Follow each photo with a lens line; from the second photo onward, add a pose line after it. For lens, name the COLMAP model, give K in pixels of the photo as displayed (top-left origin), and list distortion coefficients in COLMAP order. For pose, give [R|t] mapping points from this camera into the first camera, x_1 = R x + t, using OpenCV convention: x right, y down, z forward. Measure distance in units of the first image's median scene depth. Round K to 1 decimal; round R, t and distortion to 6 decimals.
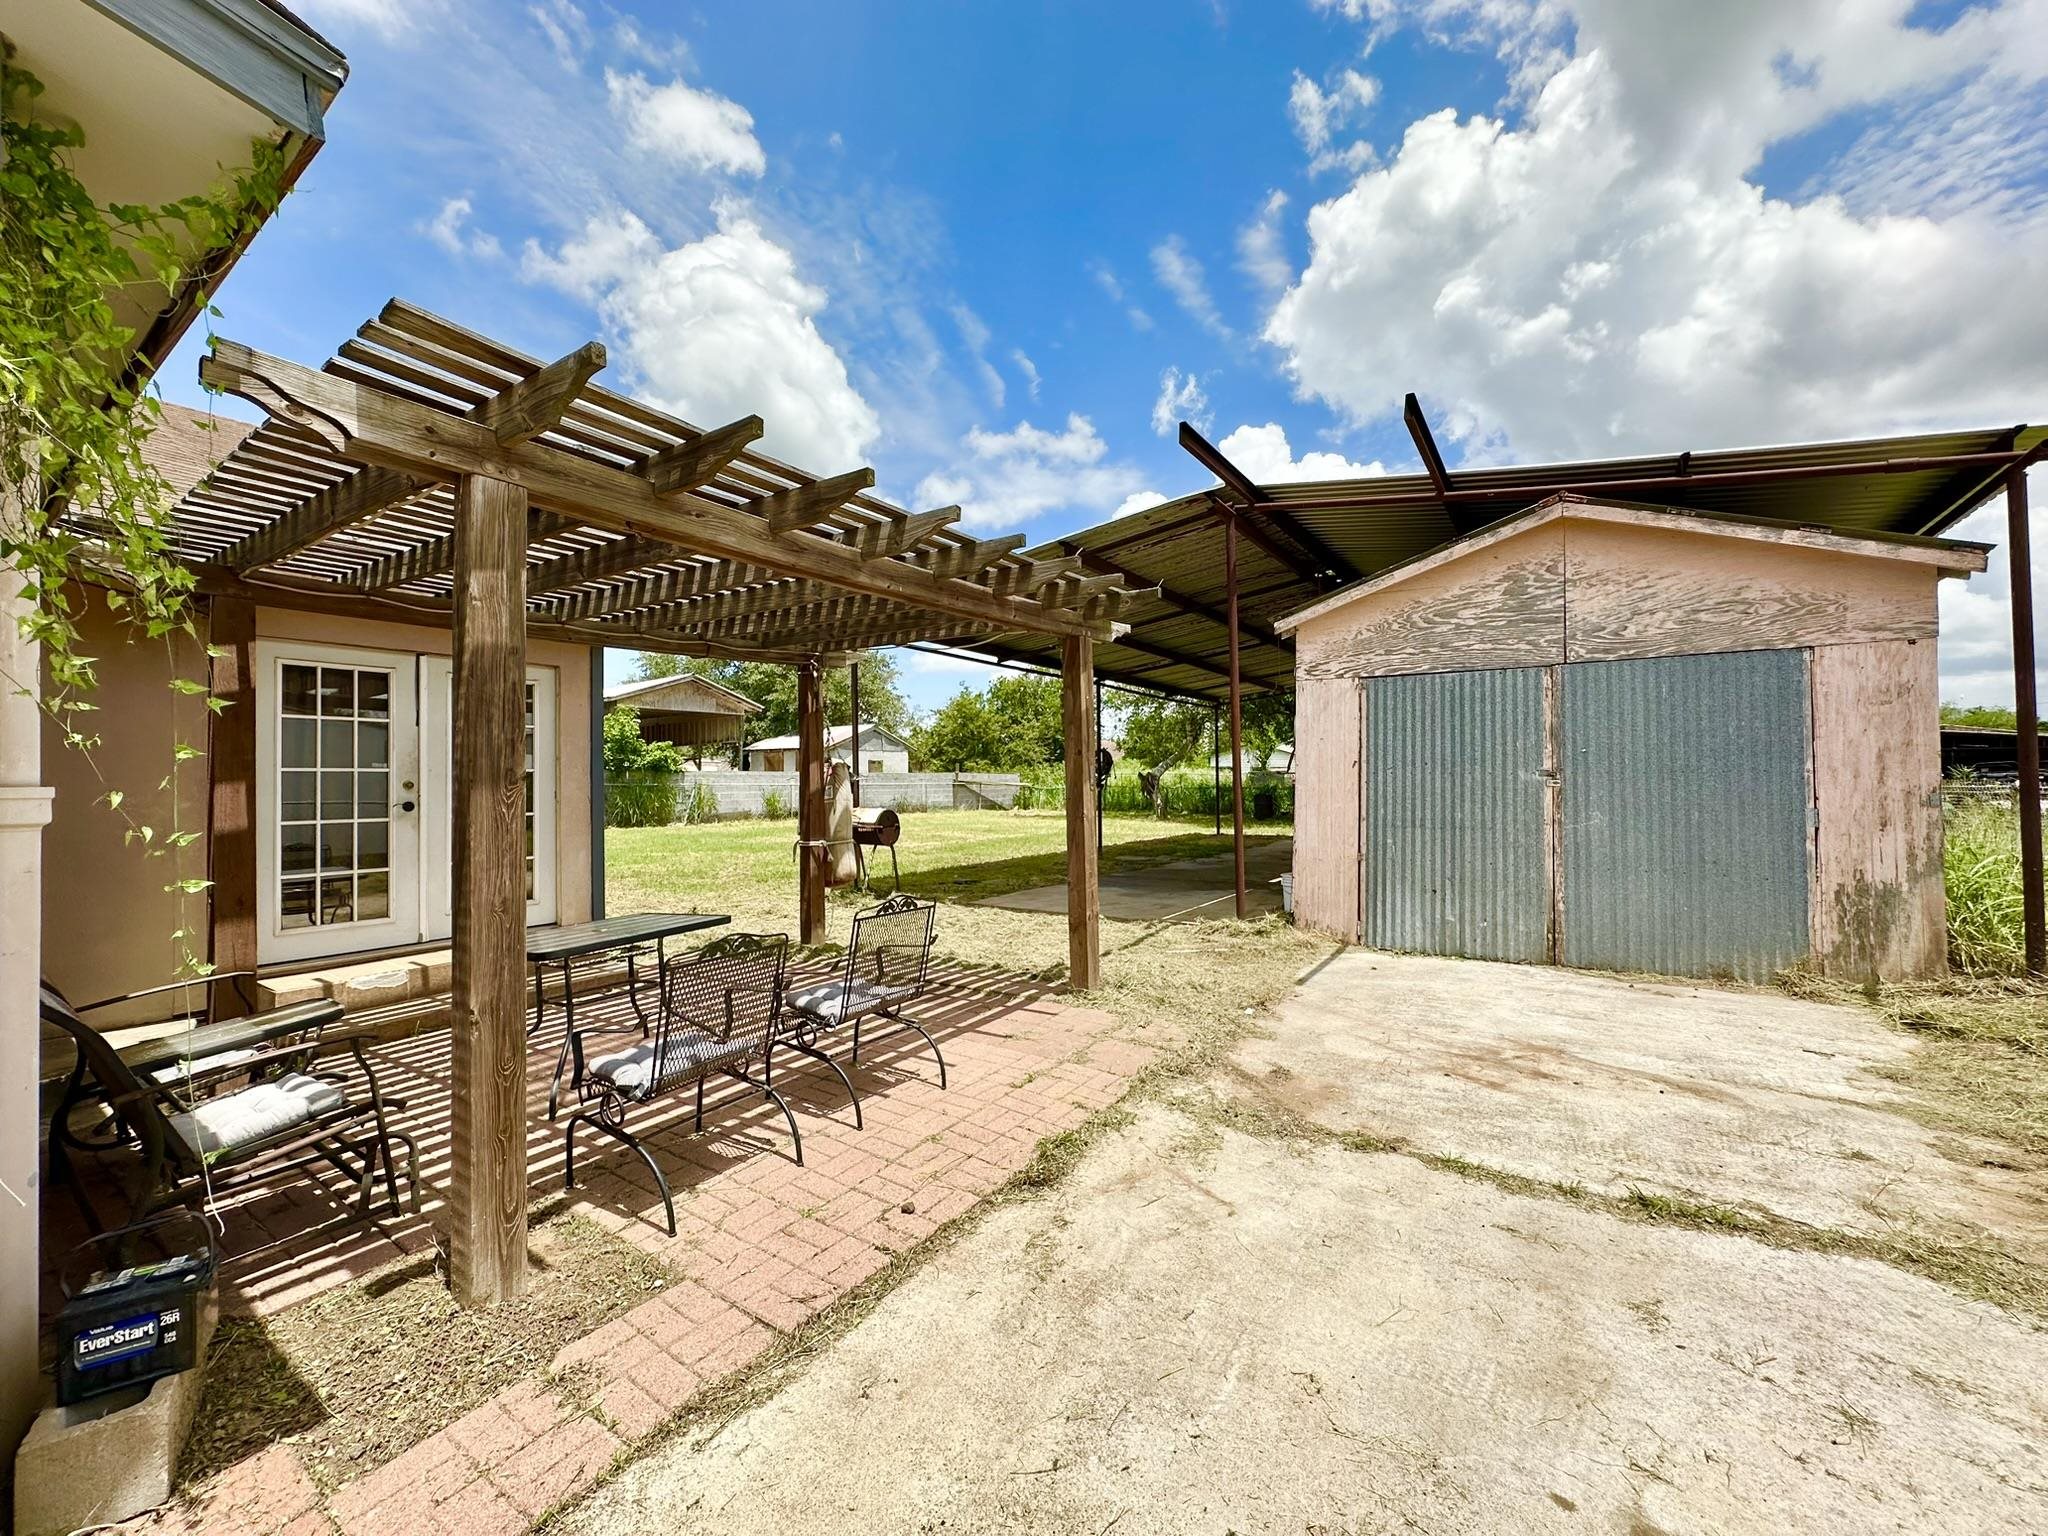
lens RADIAL K [[810.4, 0, 1024.0], [0, 810.4, 768.0], [0, 0, 1]] dist [0.001423, 0.000112]
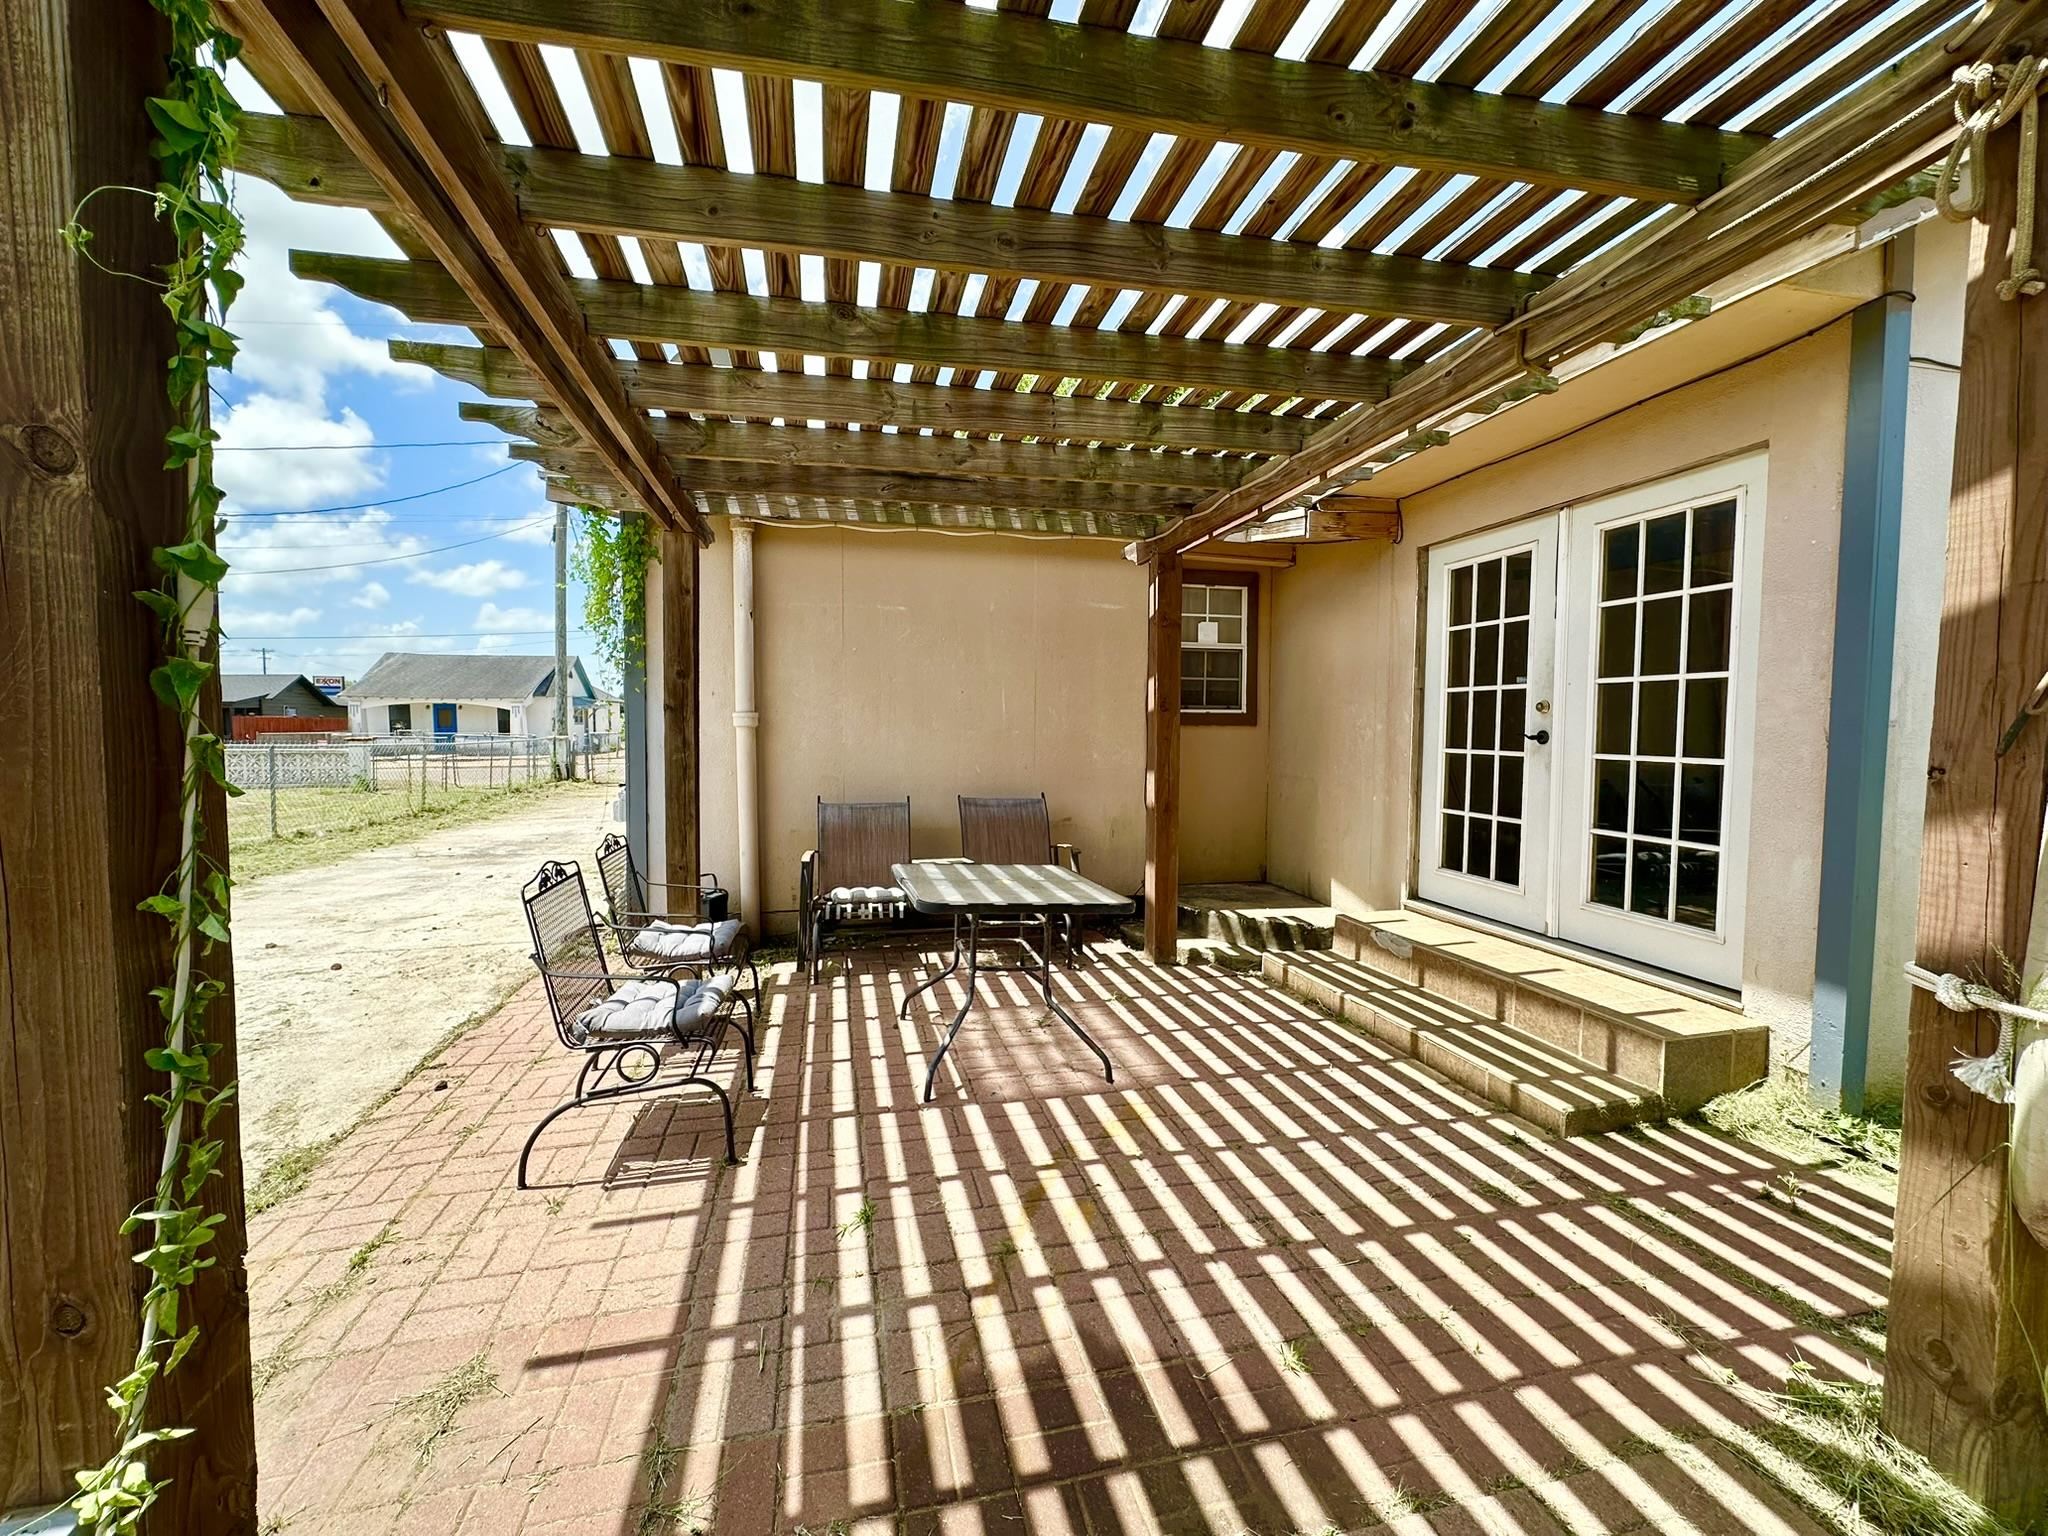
lens RADIAL K [[816.0, 0, 1021.3], [0, 816.0, 771.6], [0, 0, 1]] dist [-0.002788, -0.000006]
pose [[-0.674359, 0.053867, -0.736437, 0.047675], [0.021960, 0.998357, 0.052916, 0.024097], [0.738077, 0.019512, -0.674434, 0.913889]]
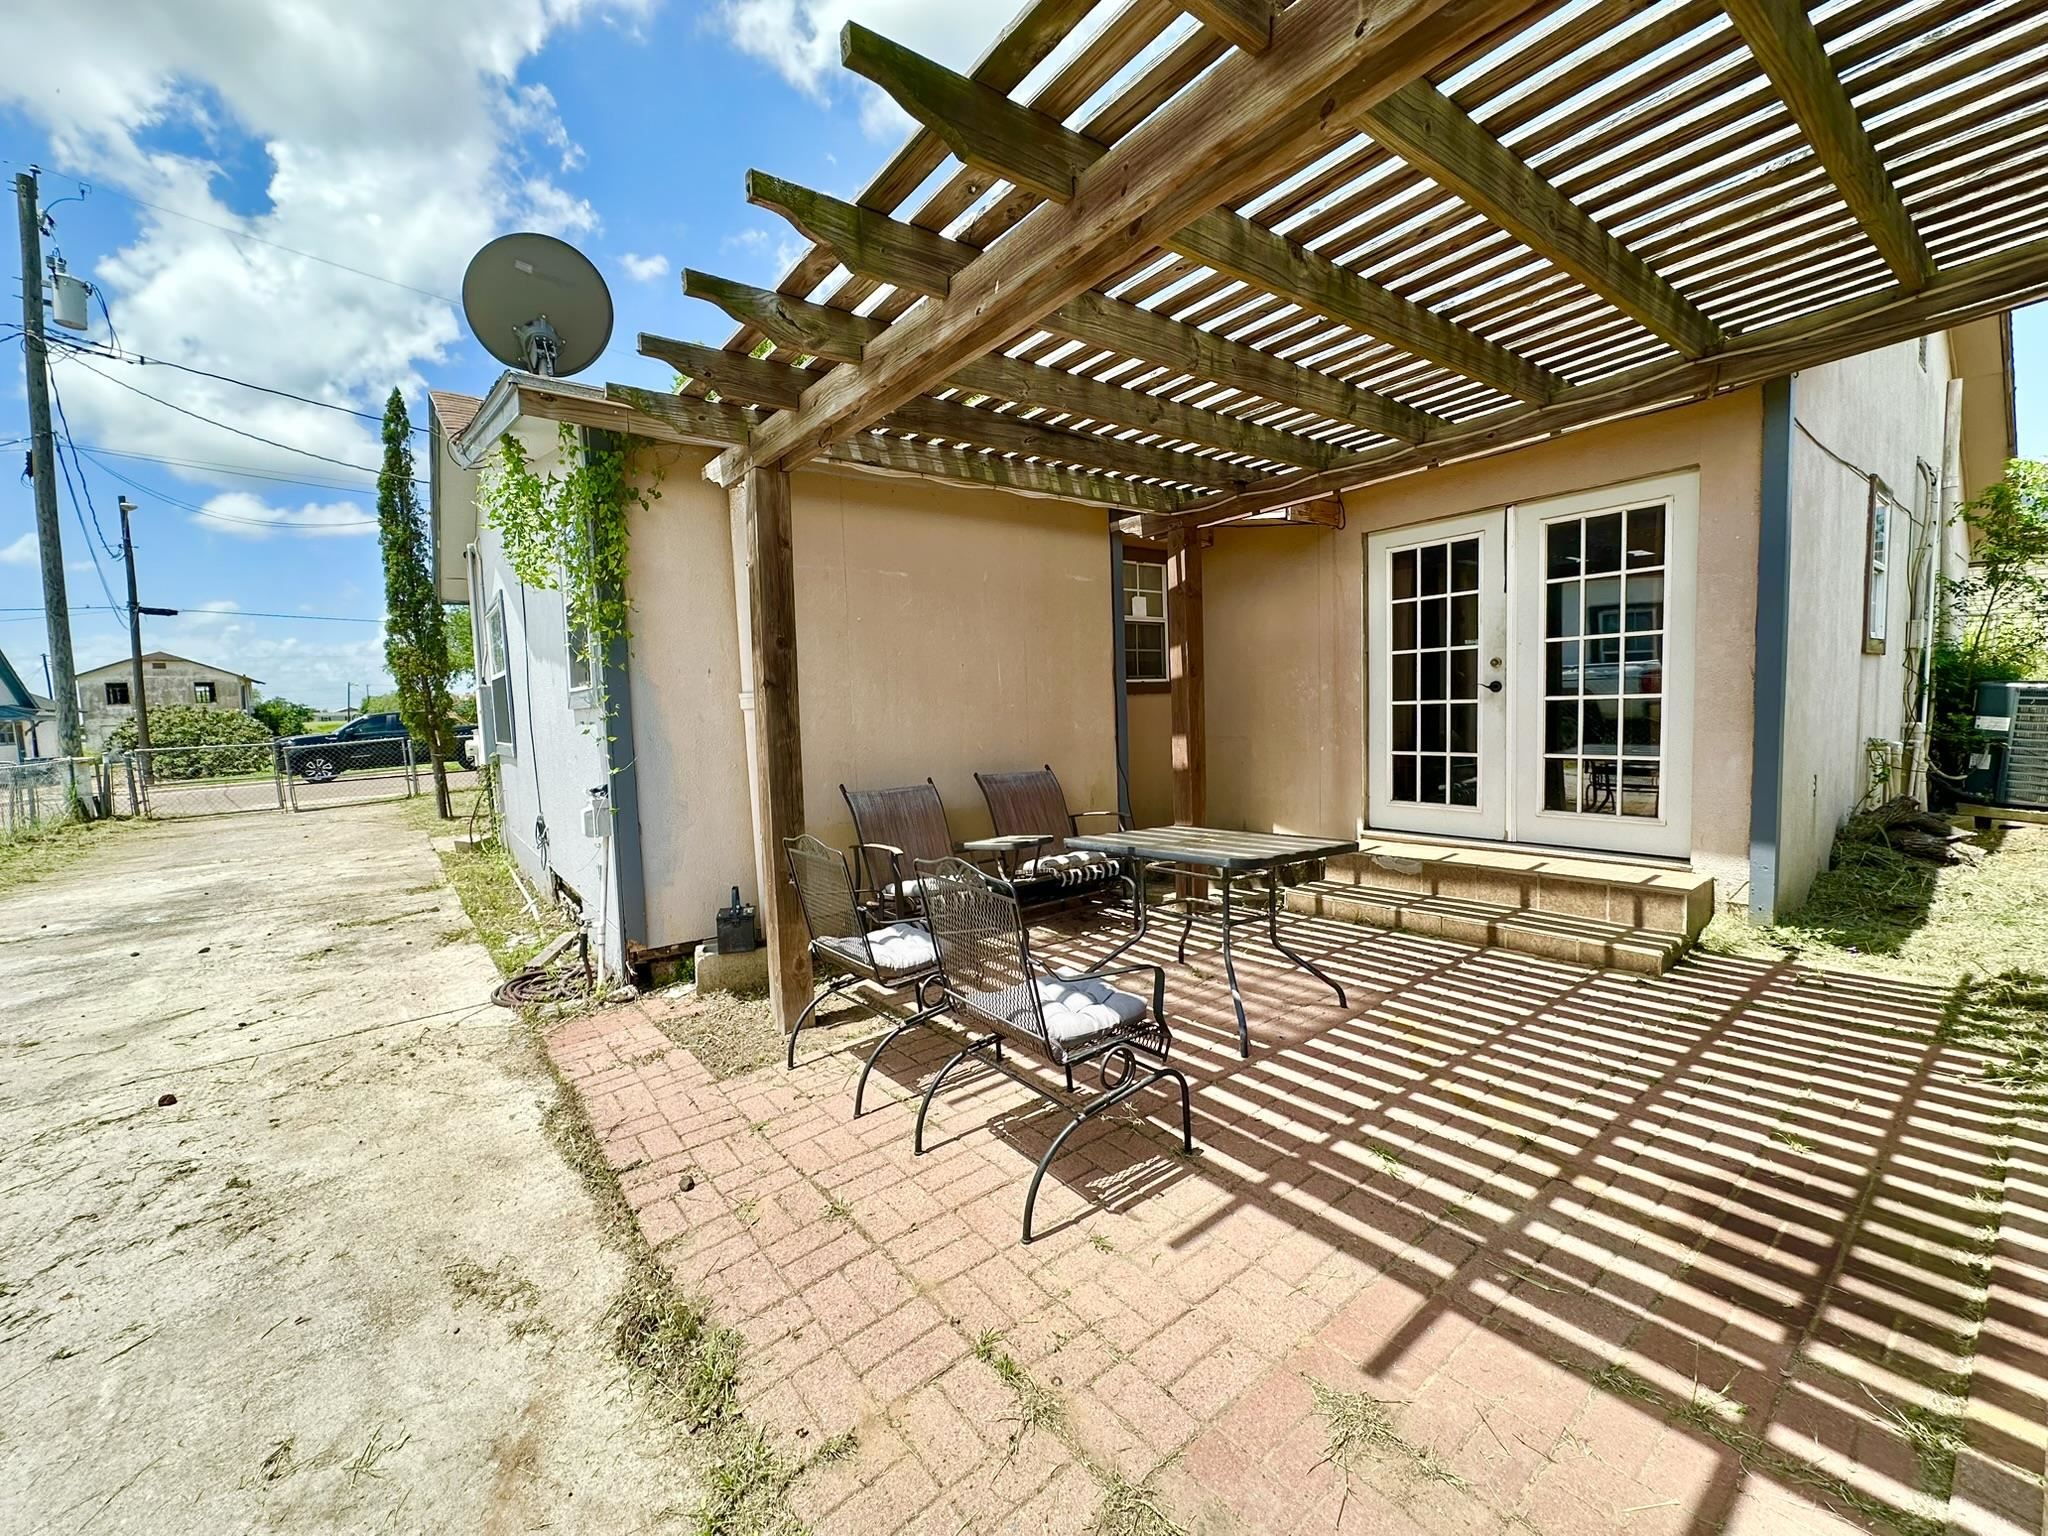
lens RADIAL K [[817.8, 0, 1020.9], [0, 817.8, 767.2], [0, 0, 1]] dist [-0.001369, 0.001005]
pose [[-0.304824, 0.097222, -0.947434, 0.202427], [0.064410, 0.994603, 0.081339, 0.023656], [0.950228, -0.036230, -0.309441, 0.624127]]
